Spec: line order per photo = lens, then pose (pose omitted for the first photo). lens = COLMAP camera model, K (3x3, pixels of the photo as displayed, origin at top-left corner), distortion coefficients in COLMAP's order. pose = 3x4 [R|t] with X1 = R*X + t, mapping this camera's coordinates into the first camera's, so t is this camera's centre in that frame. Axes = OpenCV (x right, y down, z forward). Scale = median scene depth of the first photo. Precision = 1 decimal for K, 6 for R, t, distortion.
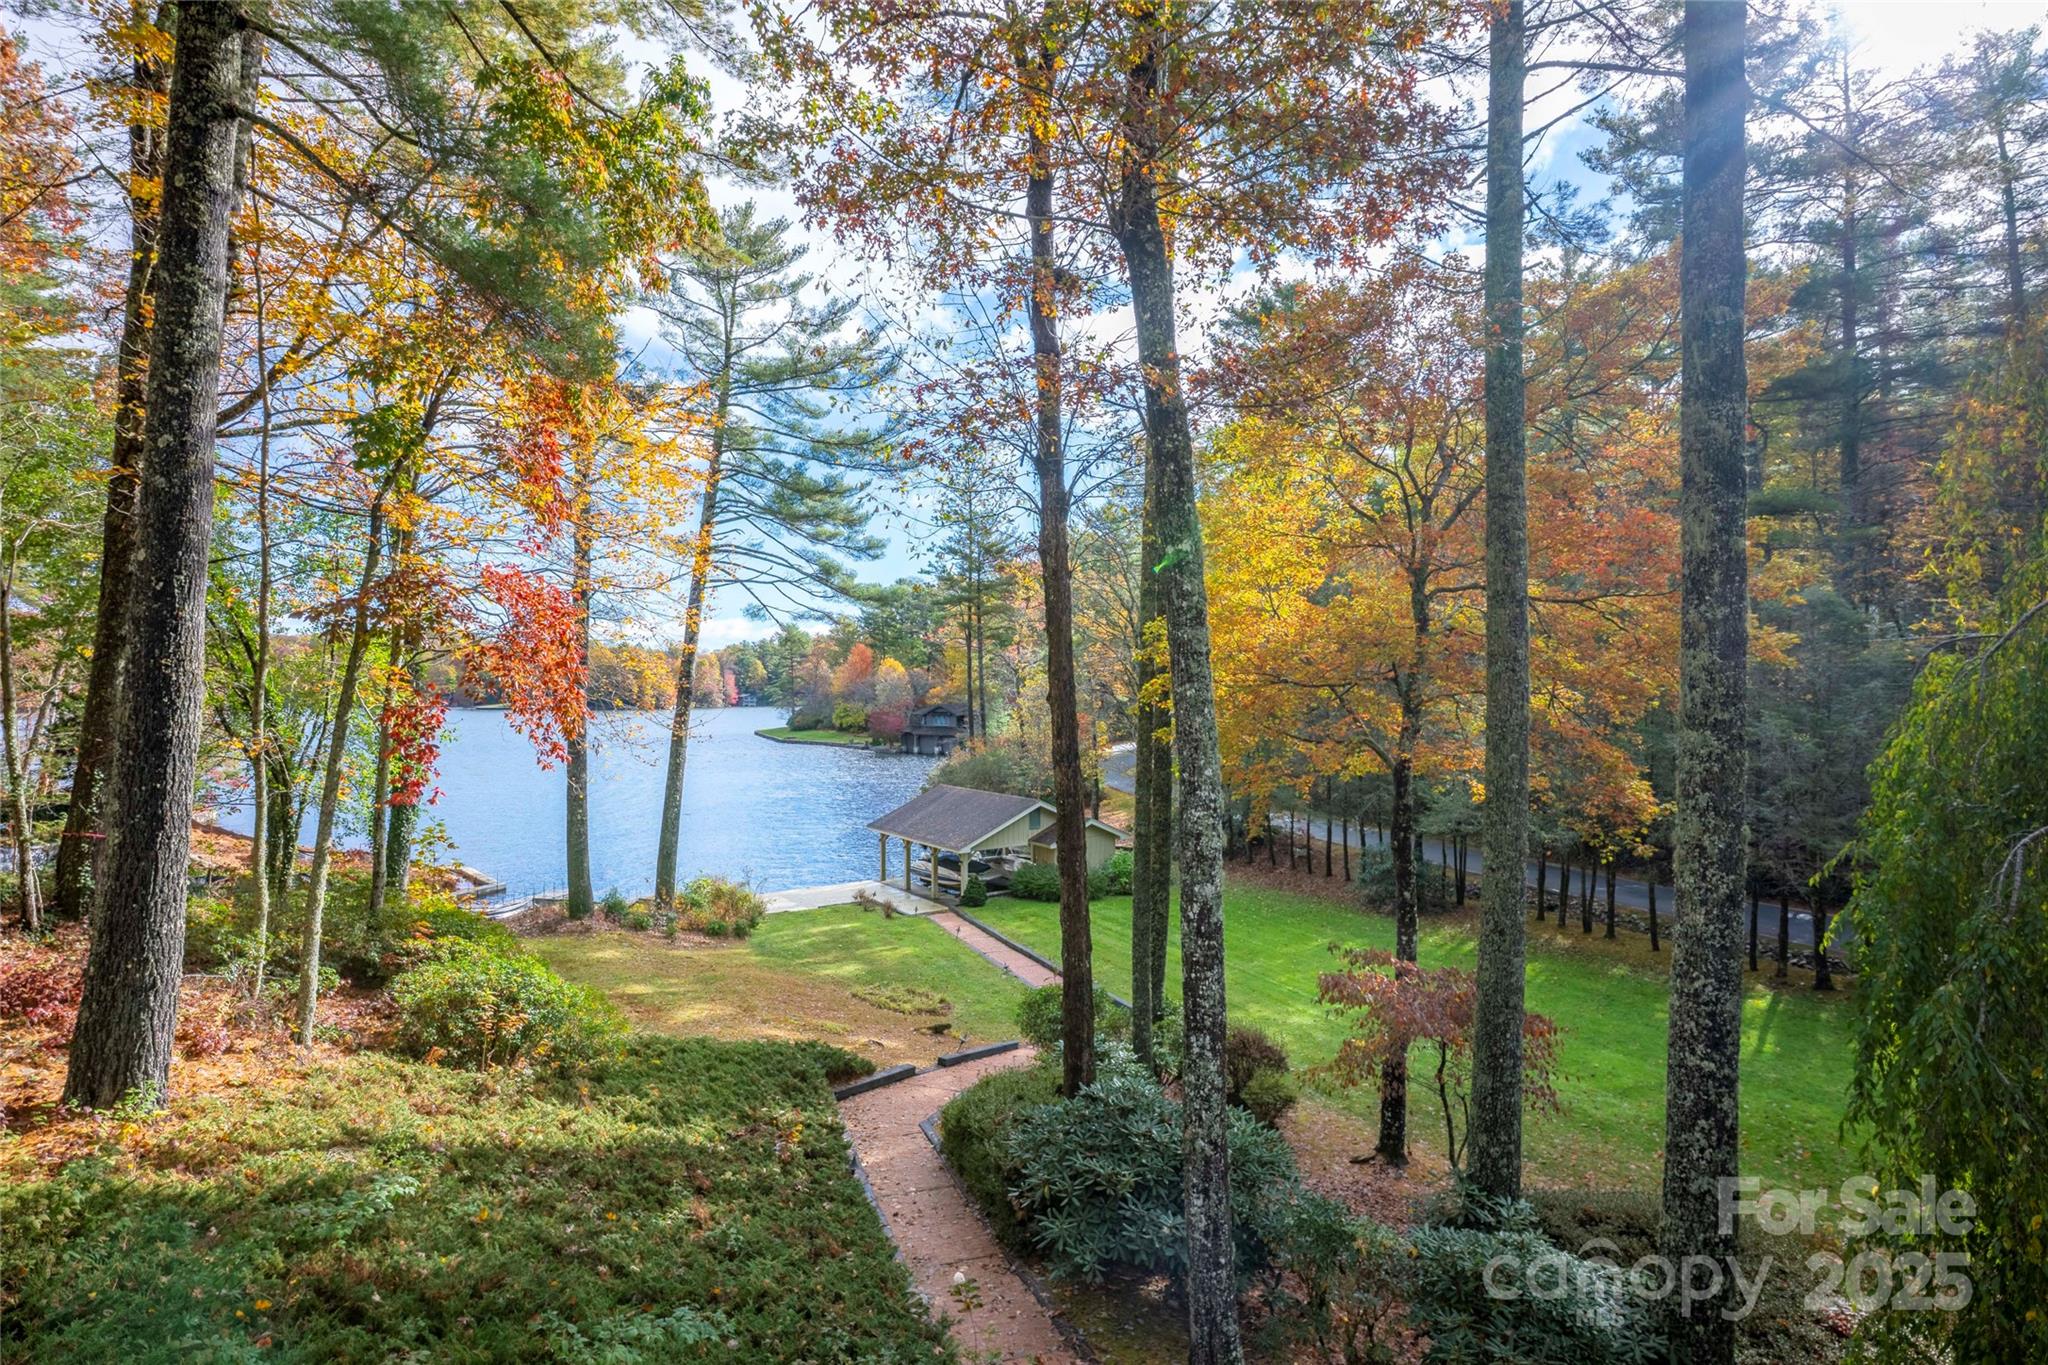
lens RADIAL K [[978.8, 0, 1010.6], [0, 978.8, 680.5], [0, 0, 1]] dist [0.003412, 0.001620]
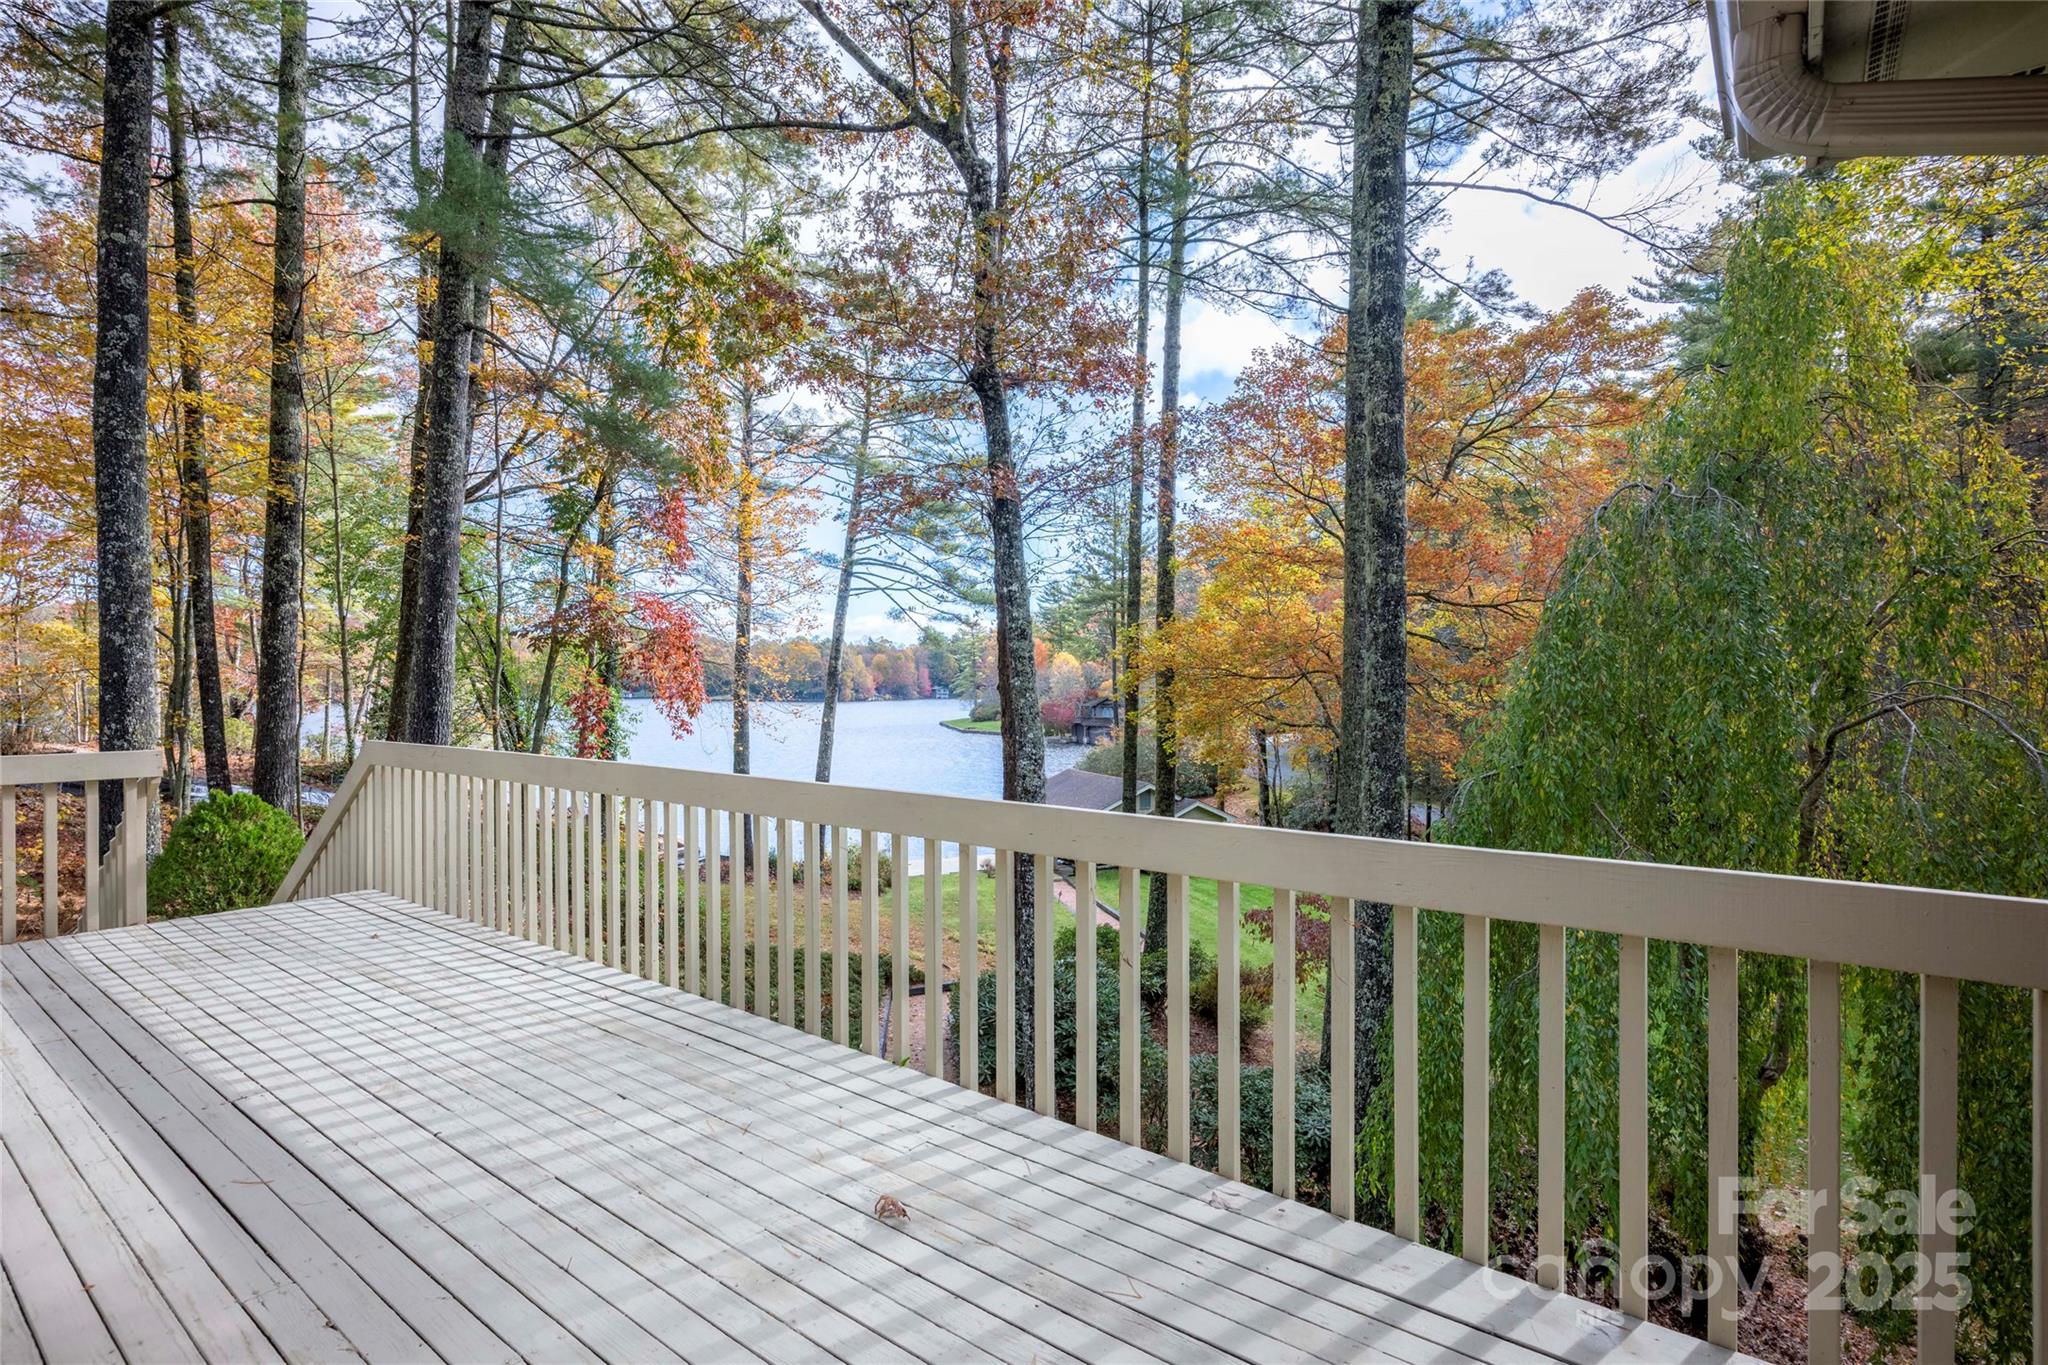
lens RADIAL K [[978.8, 0, 1023.6], [0, 978.8, 675.0], [0, 0, 1]] dist [0.003412, 0.001620]
pose [[0.983538, -0.003011, -0.180678, 0.101044], [0.003337, 0.999993, 0.001505, -0.000601], [0.180672, -0.002083, 0.983541, -0.108557]]
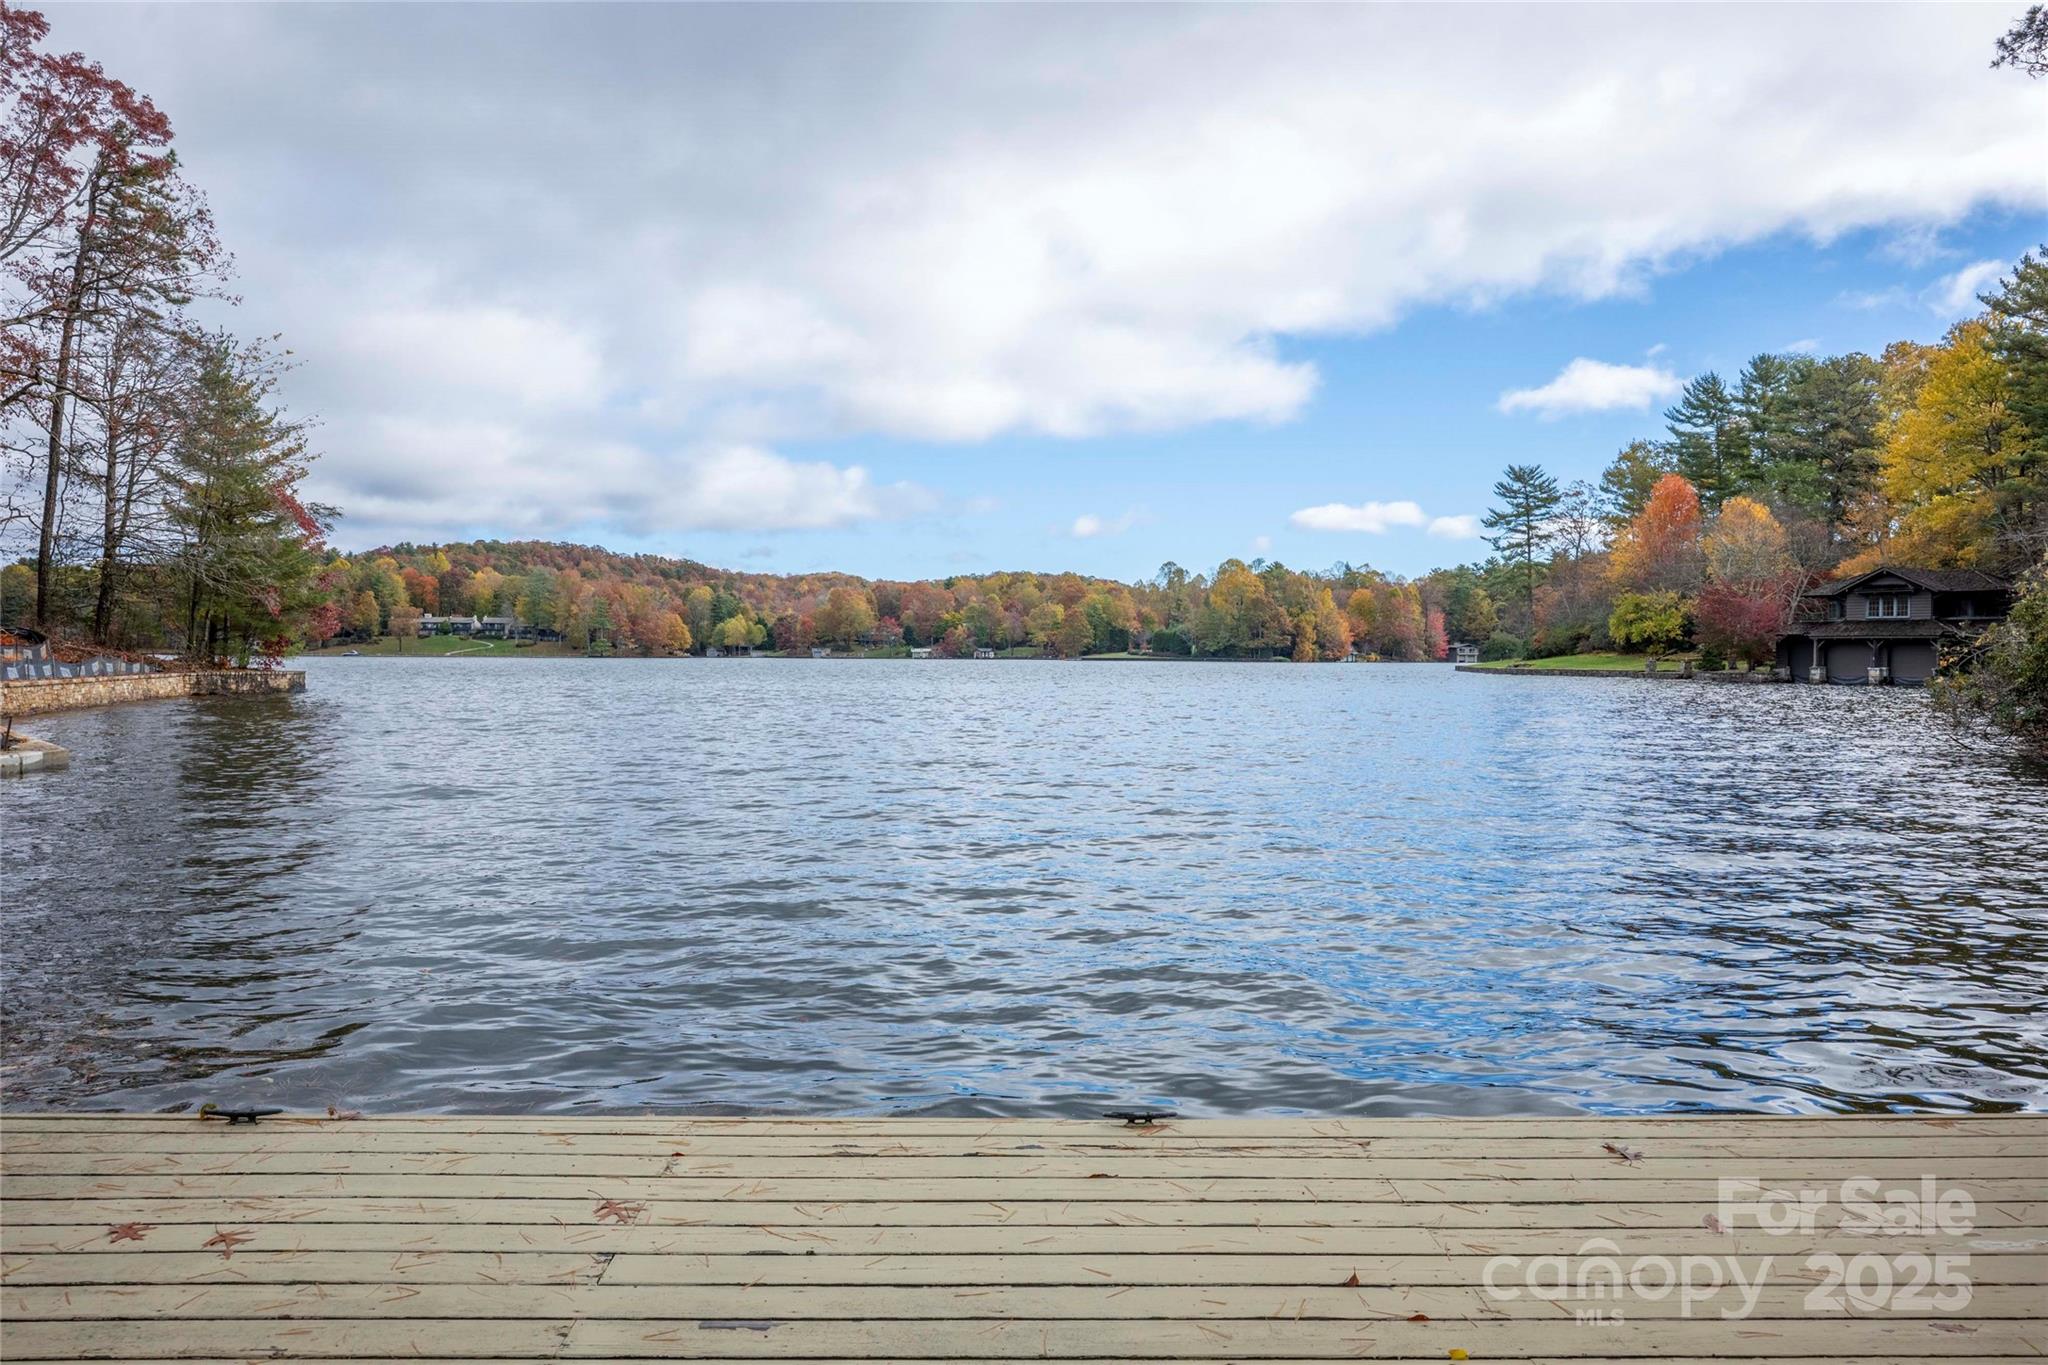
lens RADIAL K [[1439.4, 0, 1025.5], [0, 1439.4, 693.6], [0, 0, 1]] dist [0.033571, 0.002735]
pose [[0.845701, 0.016411, -0.533405, -0.200145], [0.002602, 0.999388, 0.034873, 0.224771], [0.533651, -0.030880, 0.845141, 1.093535]]
